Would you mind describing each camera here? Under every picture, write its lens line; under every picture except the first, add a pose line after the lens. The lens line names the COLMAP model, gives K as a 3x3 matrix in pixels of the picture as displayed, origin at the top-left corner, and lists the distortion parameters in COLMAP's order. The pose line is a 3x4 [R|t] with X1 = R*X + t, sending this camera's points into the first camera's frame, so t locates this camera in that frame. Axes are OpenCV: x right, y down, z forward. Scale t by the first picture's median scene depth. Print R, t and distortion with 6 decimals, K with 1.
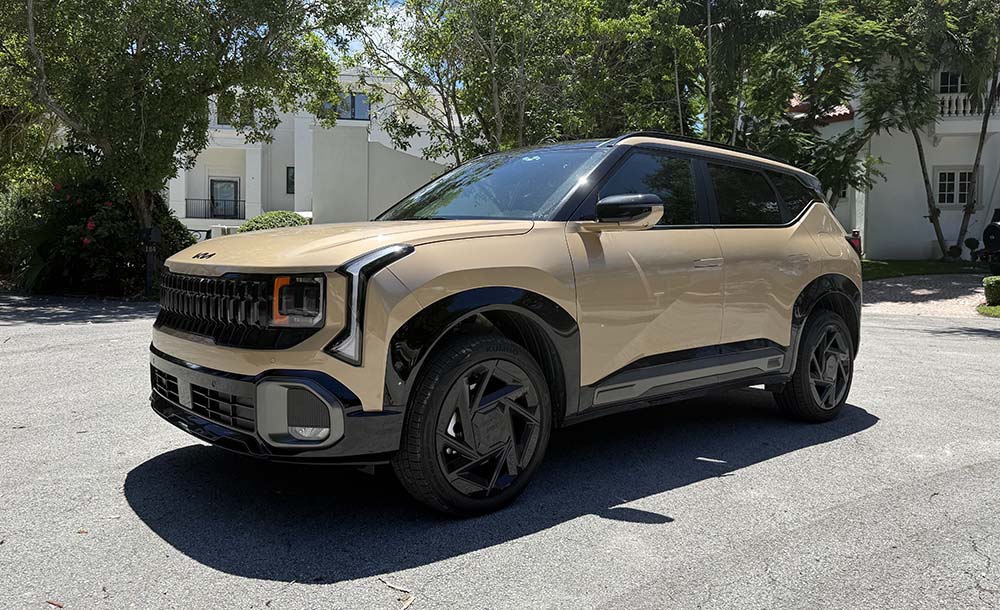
lens RADIAL K [[754.7, 0, 499.4], [0, 754.7, 273.9], [0, 0, 1]] dist [0.092871, -0.041523]
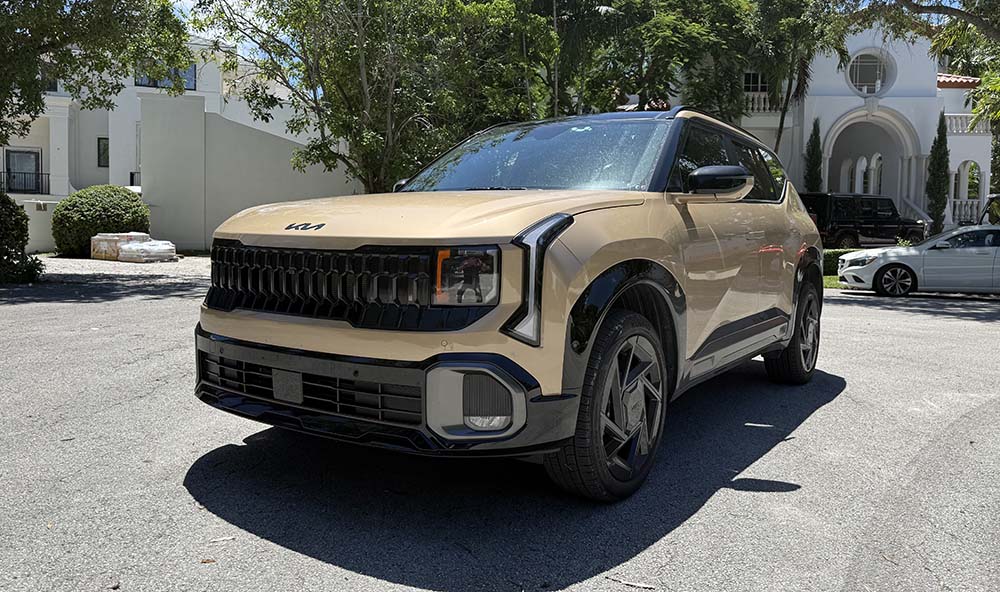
lens RADIAL K [[738.9, 0, 506.4], [0, 738.9, 257.5], [0, 0, 1]] dist [0.057895, -0.039770]
pose [[0.970313, -0.009473, 0.241669, -0.332613], [0.007856, 0.999940, 0.007651, 0.005958], [-0.241727, -0.005525, 0.970329, 0.113679]]
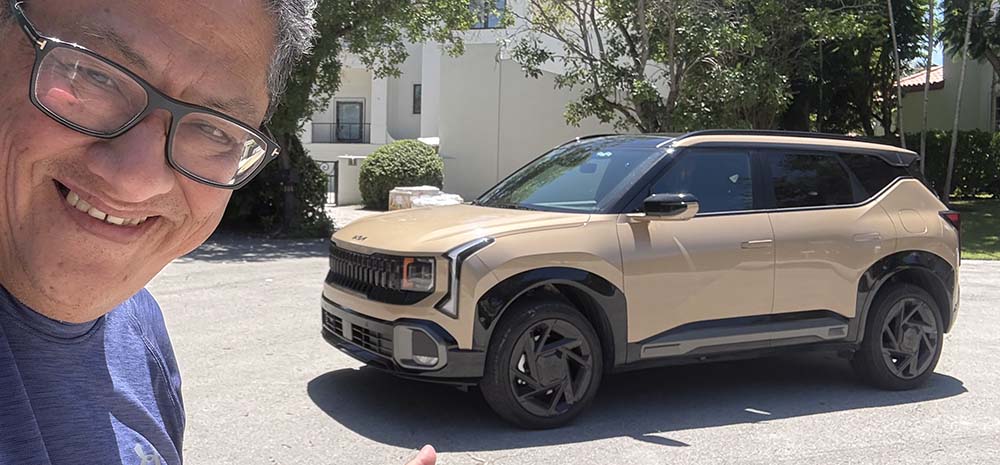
lens RADIAL K [[930.0, 0, 365.8], [0, 930.0, 153.9], [0, 0, 1]] dist [0.016512, -0.040378]
pose [[0.946209, -0.005352, -0.323513, 0.191006], [-0.009425, 0.998983, -0.044093, -0.095726], [0.323420, 0.044770, 0.945196, -0.644609]]
